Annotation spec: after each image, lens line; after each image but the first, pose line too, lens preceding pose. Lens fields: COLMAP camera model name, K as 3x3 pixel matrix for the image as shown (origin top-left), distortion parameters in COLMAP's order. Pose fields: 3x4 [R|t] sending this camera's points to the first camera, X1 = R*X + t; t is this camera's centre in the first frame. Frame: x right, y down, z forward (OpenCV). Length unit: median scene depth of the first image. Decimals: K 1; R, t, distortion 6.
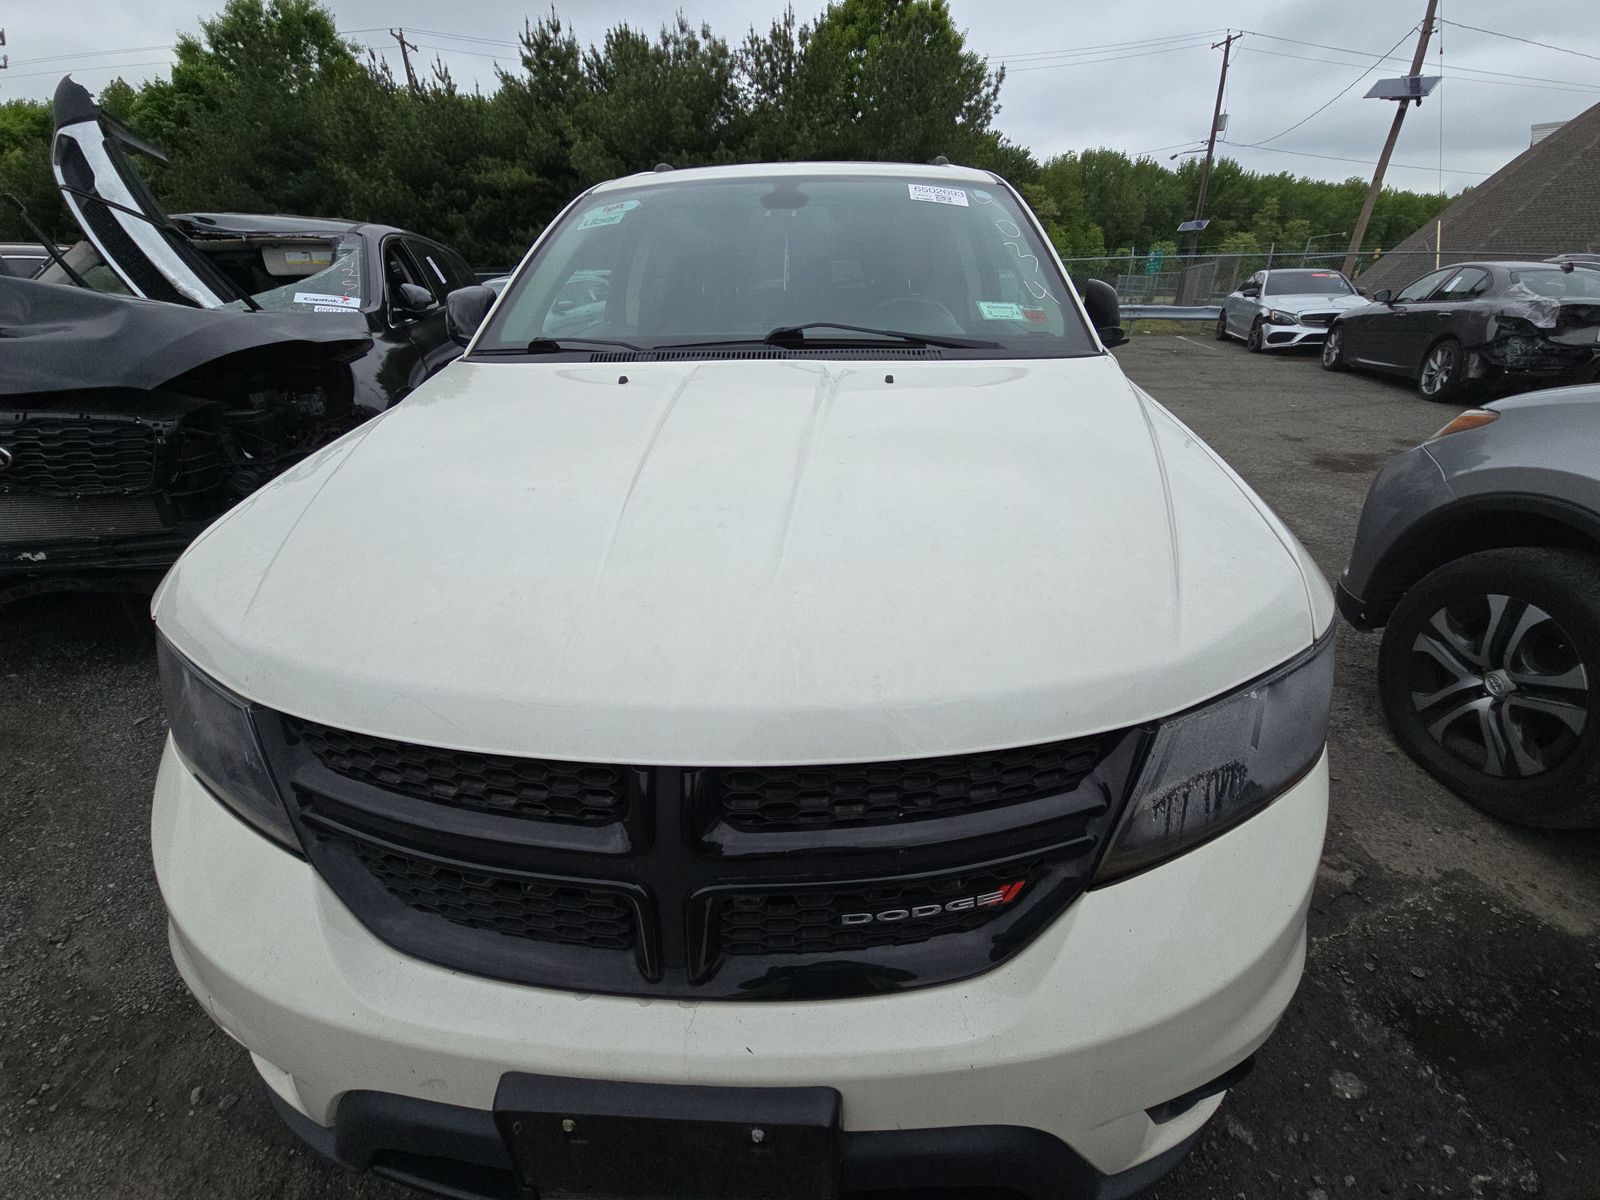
lens RADIAL K [[631.5, 0, 797.5], [0, 631.5, 583.6], [0, 0, 1]] dist [0.032193, -0.021019]
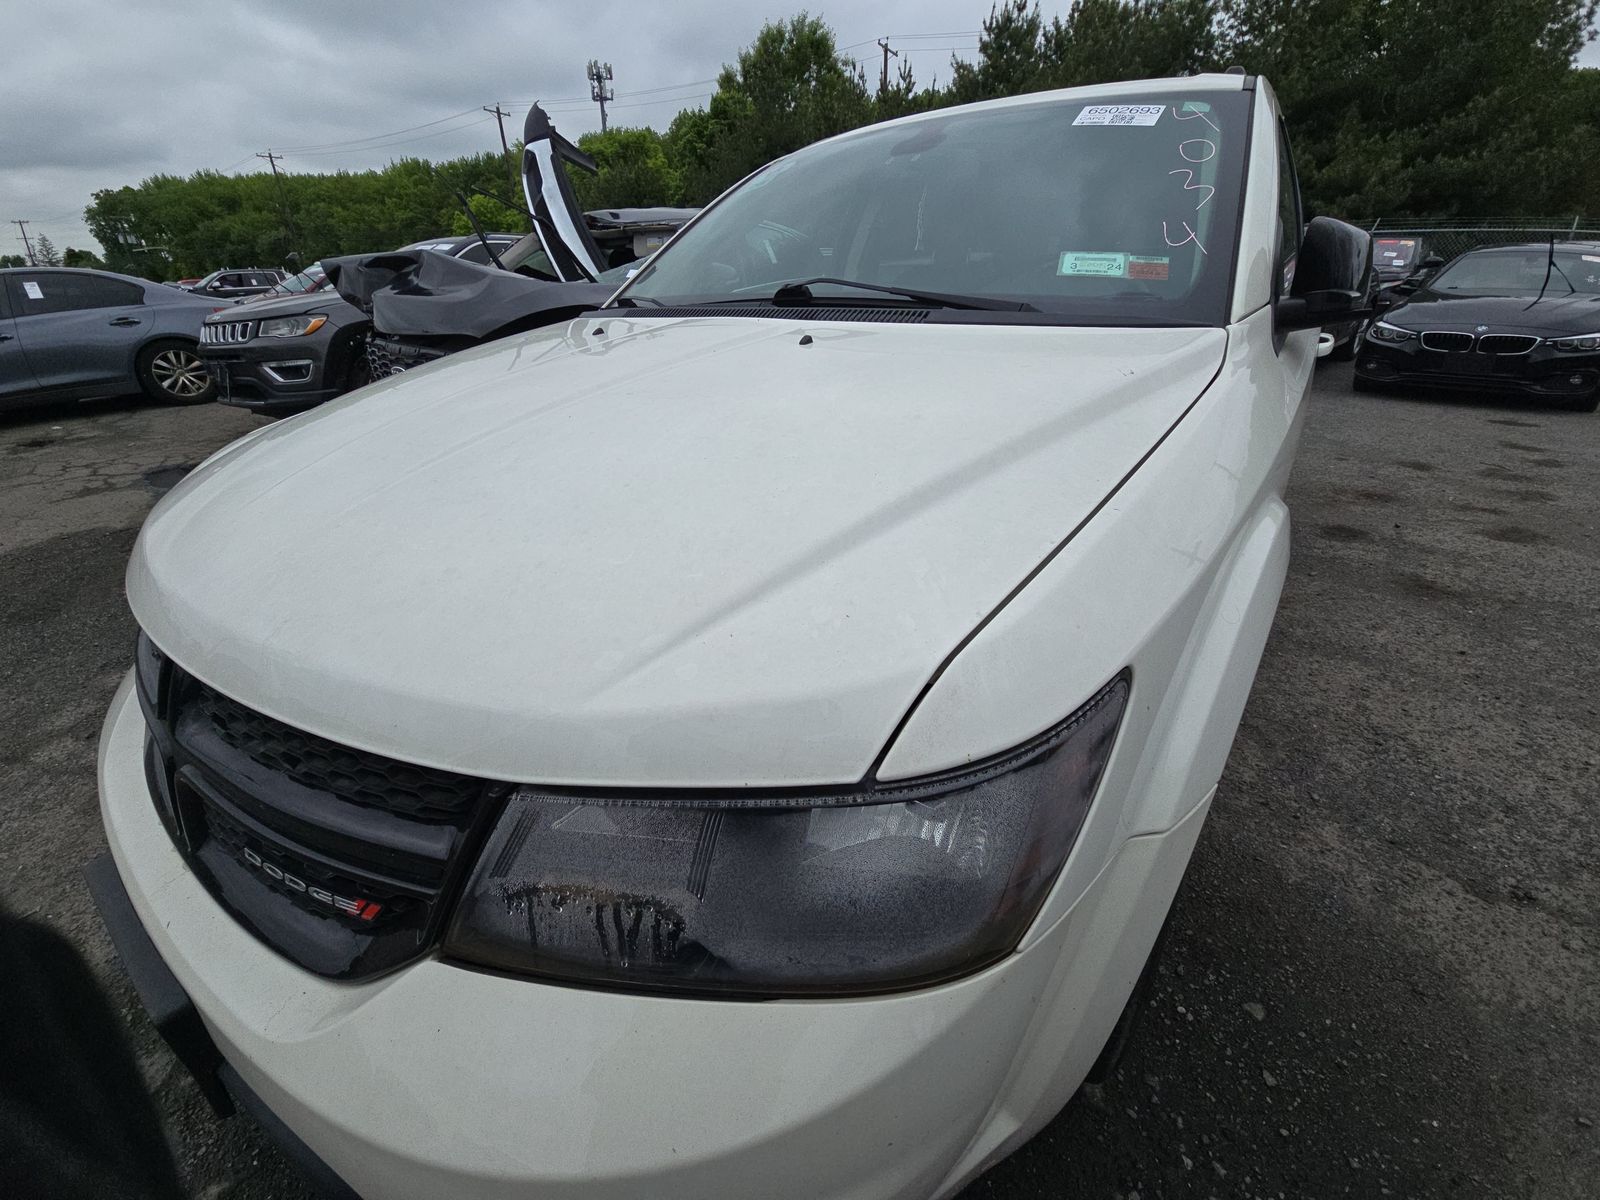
lens RADIAL K [[637.3, 0, 798.7], [0, 637.3, 576.0], [0, 0, 1]] dist [0.036751, -0.021394]
pose [[0.839317, 0.221330, -0.496548, 0.356158], [-0.218423, 0.973699, 0.064813, -0.041711], [0.497834, 0.054059, 0.865586, 0.158984]]
